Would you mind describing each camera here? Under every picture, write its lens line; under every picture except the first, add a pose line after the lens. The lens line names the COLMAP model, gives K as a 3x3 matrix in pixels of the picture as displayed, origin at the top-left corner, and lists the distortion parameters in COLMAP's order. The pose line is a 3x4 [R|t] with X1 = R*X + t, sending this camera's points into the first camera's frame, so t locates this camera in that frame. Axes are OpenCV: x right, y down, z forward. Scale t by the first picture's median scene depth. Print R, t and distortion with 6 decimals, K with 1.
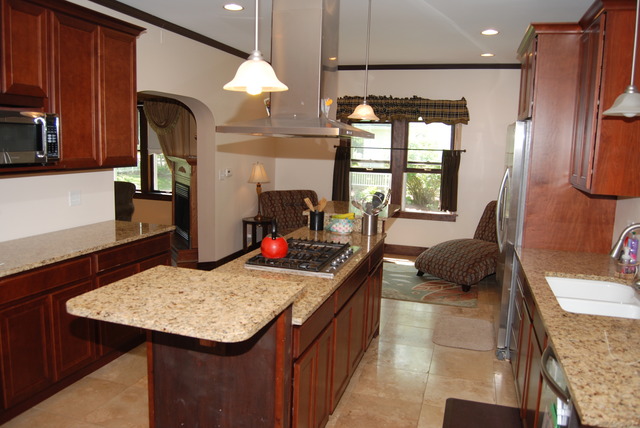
lens RADIAL K [[506.6, 0, 313.6], [0, 506.6, 213.7], [0, 0, 1]] dist [-0.066261, 0.017536]
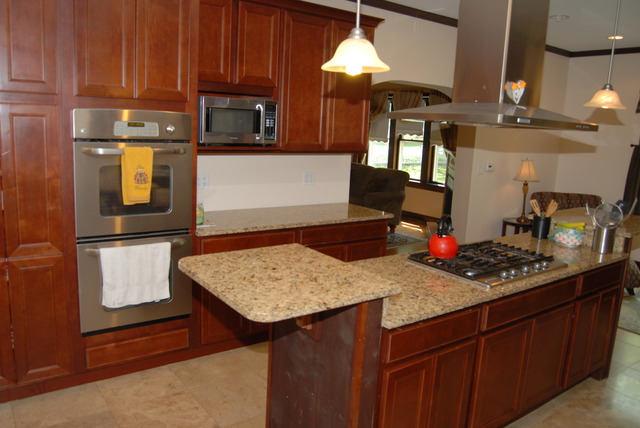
lens RADIAL K [[506.6, 0, 315.8], [0, 506.6, 213.0], [0, 0, 1]] dist [-0.066261, 0.017536]
pose [[0.808302, 0.111786, -0.578059, 0.235261], [-0.106042, 0.993395, 0.043825, -0.007831], [0.579140, 0.025875, 0.814817, 0.114738]]
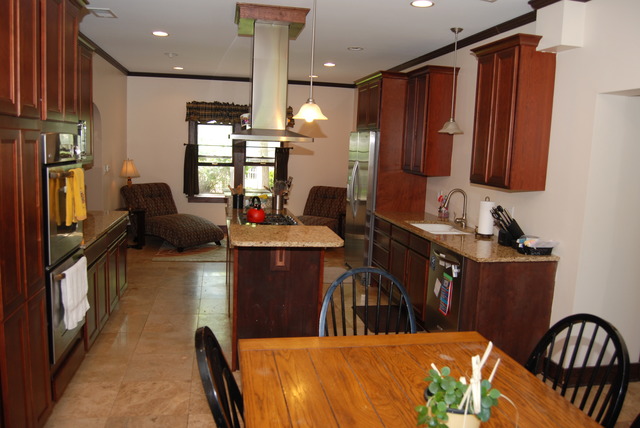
lens RADIAL K [[506.6, 0, 320.8], [0, 506.6, 213.4], [0, 0, 1]] dist [-0.066261, 0.017536]
pose [[0.873382, -0.057179, 0.483668, -0.587428], [0.052282, 0.998353, 0.023618, 0.032725], [-0.484222, 0.004660, 0.874933, -0.365509]]
